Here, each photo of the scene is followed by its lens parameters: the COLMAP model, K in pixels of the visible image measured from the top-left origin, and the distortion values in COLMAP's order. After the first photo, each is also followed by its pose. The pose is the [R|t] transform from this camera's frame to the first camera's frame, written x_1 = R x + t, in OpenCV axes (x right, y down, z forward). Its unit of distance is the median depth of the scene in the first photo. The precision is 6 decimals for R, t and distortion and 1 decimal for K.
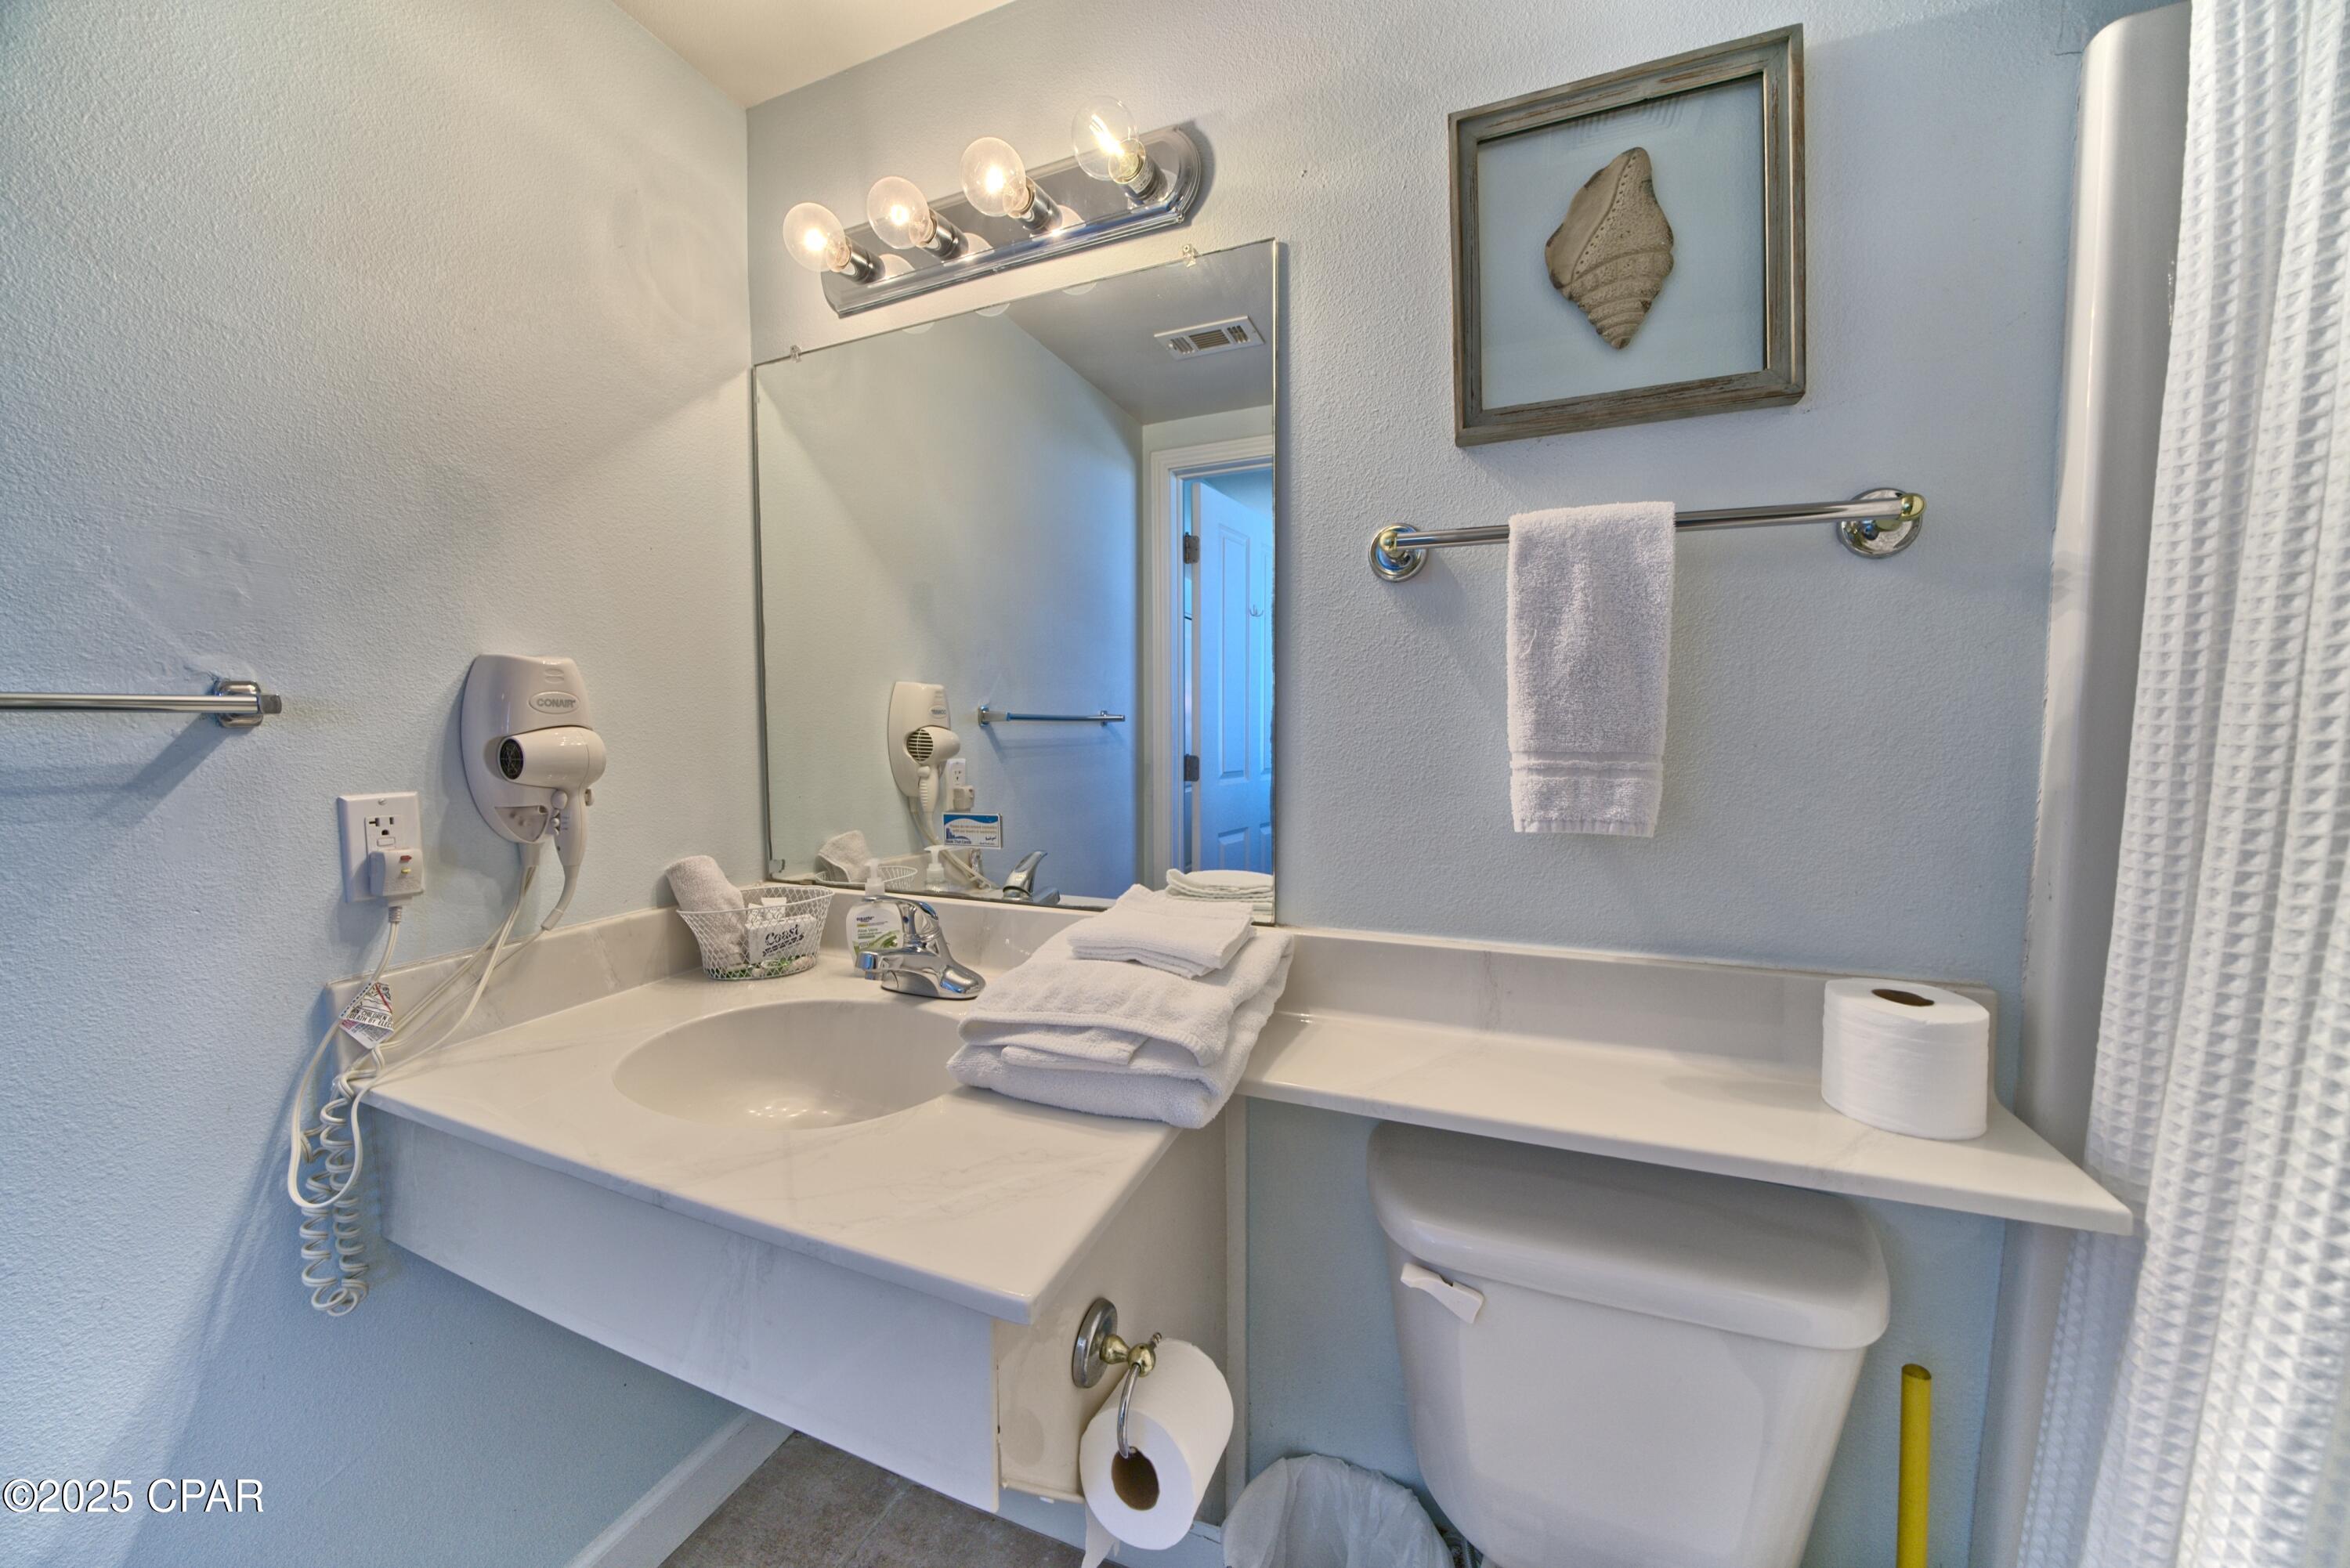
lens RADIAL K [[811.3, 0, 1172.9], [0, 811.3, 775.5], [0, 0, 1]] dist [-0.024928, 0.002409]
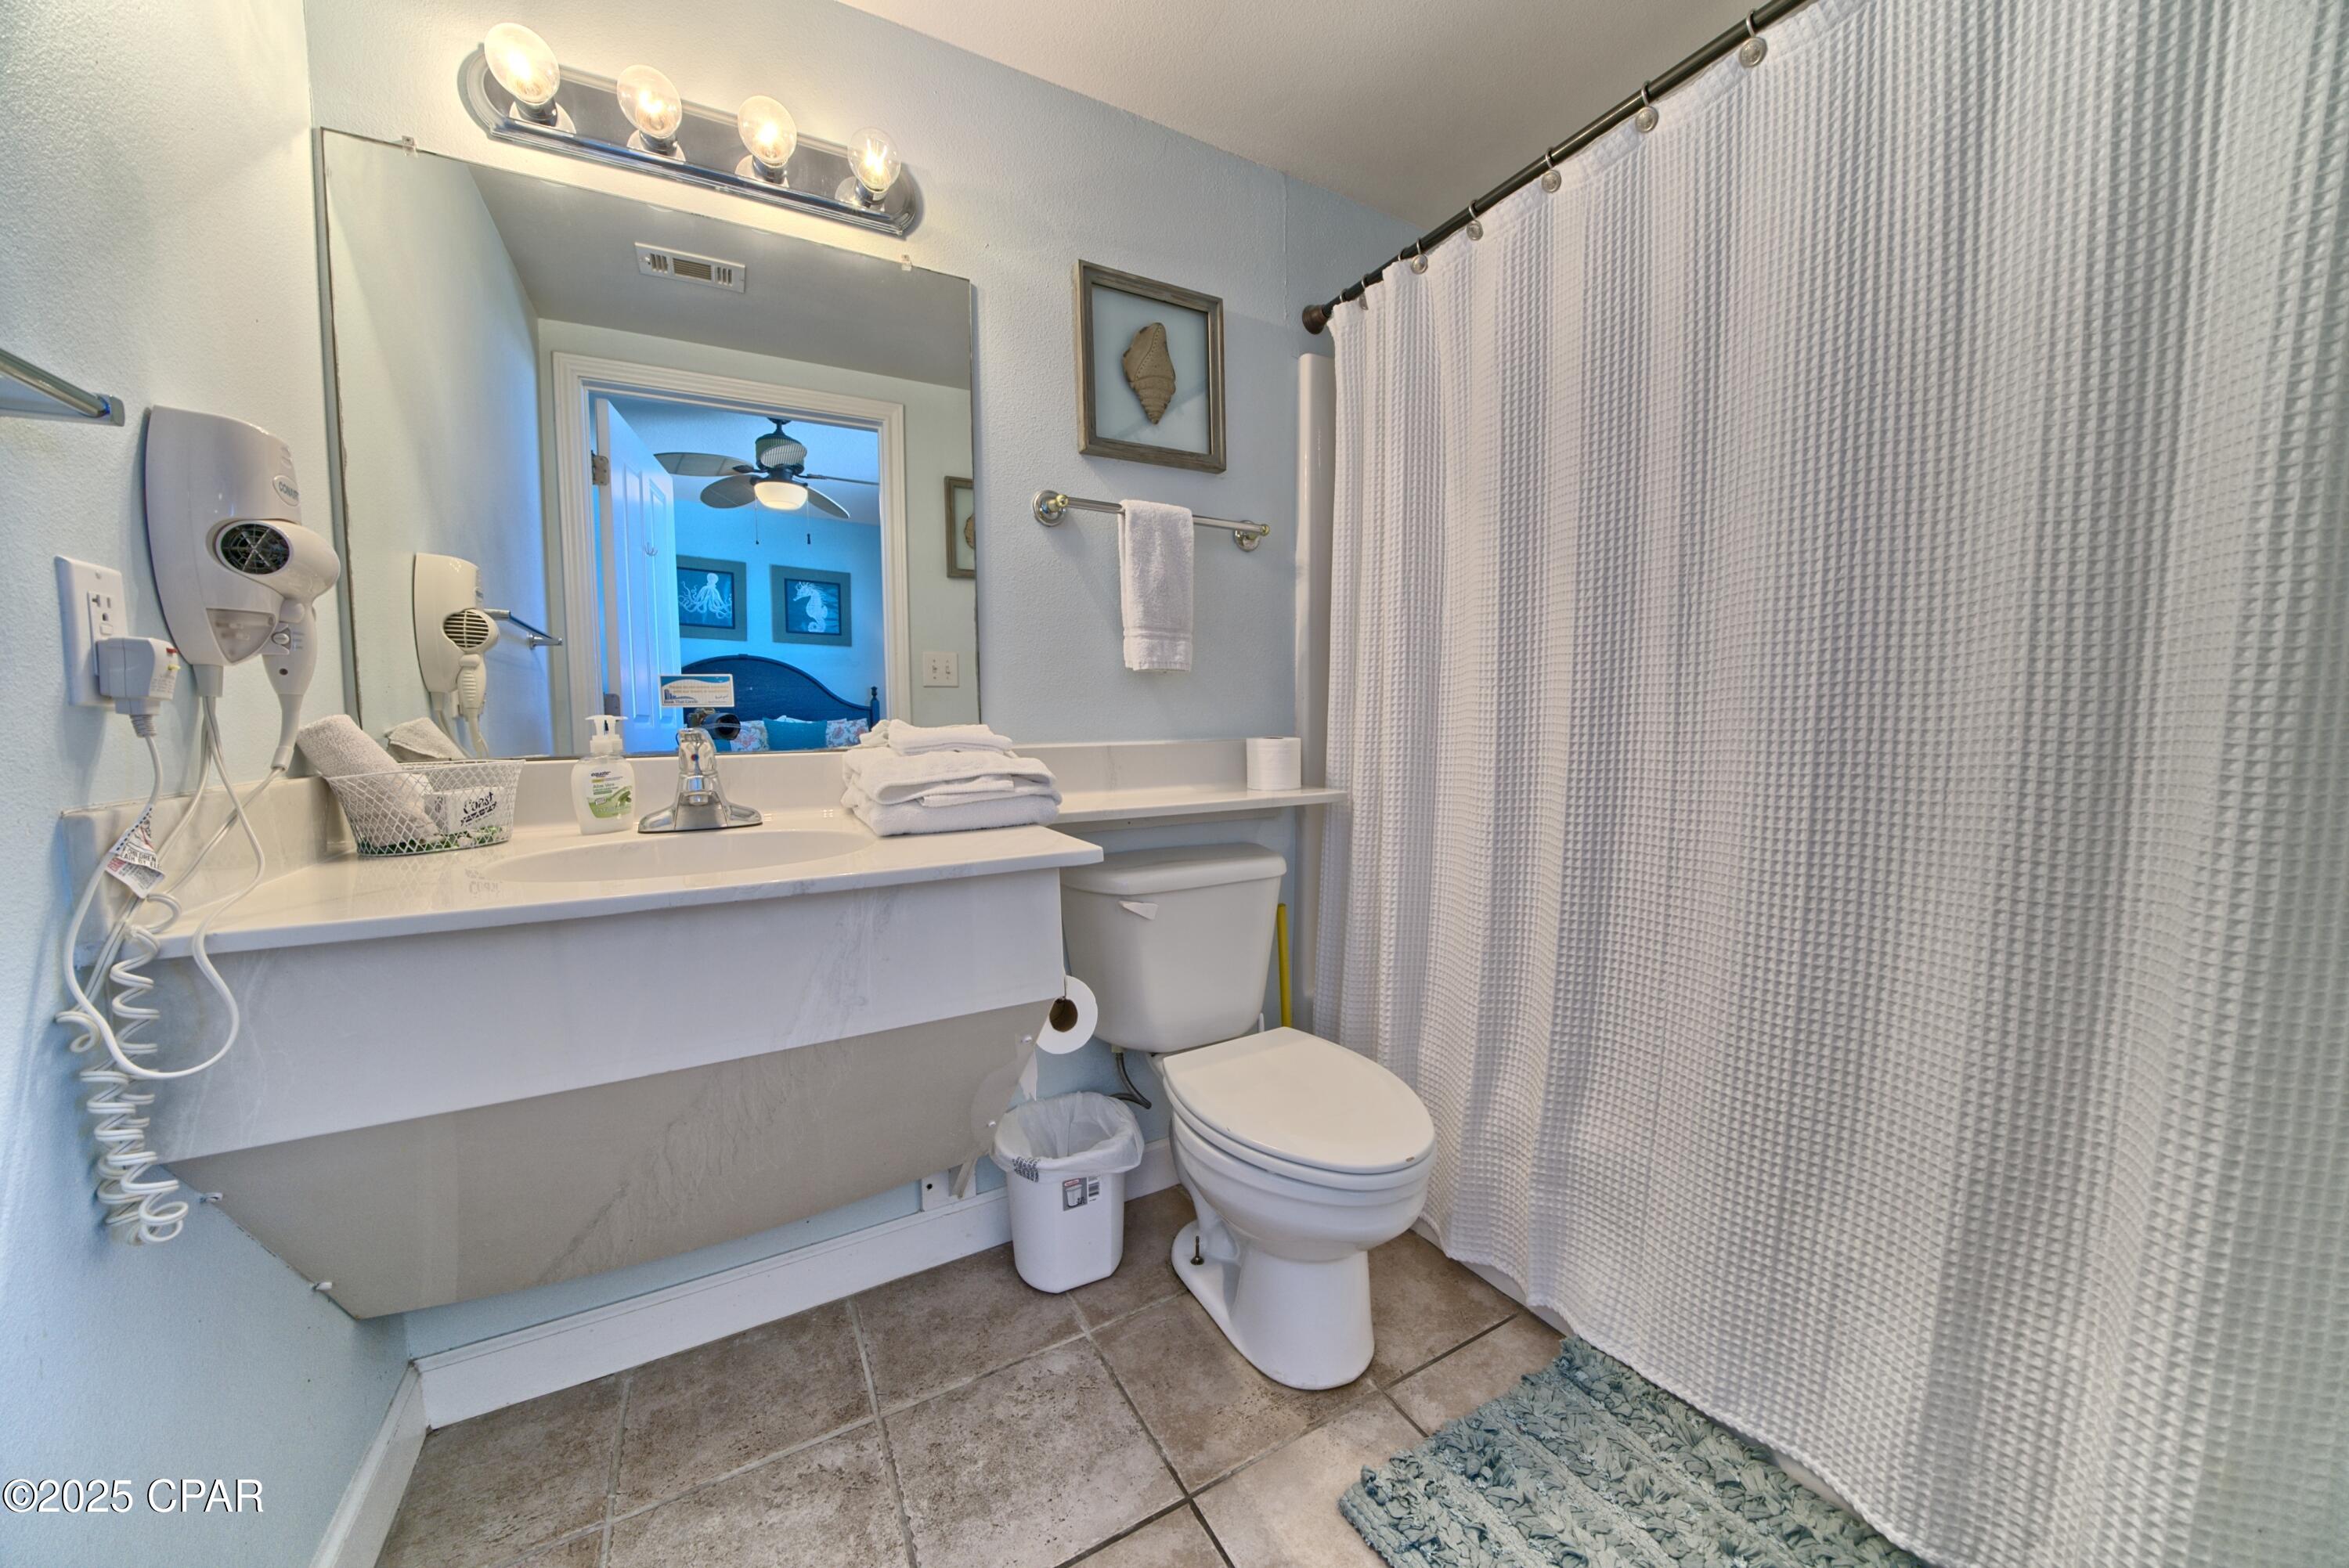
lens RADIAL K [[811.0, 0, 1165.5], [0, 811.0, 785.5], [0, 0, 1]] dist [-0.024928, 0.002409]
pose [[0.629572, -0.062098, 0.774456, -0.989031], [0.052301, 0.997927, 0.037499, 0.265651], [-0.775180, 0.016896, 0.631515, -0.236824]]
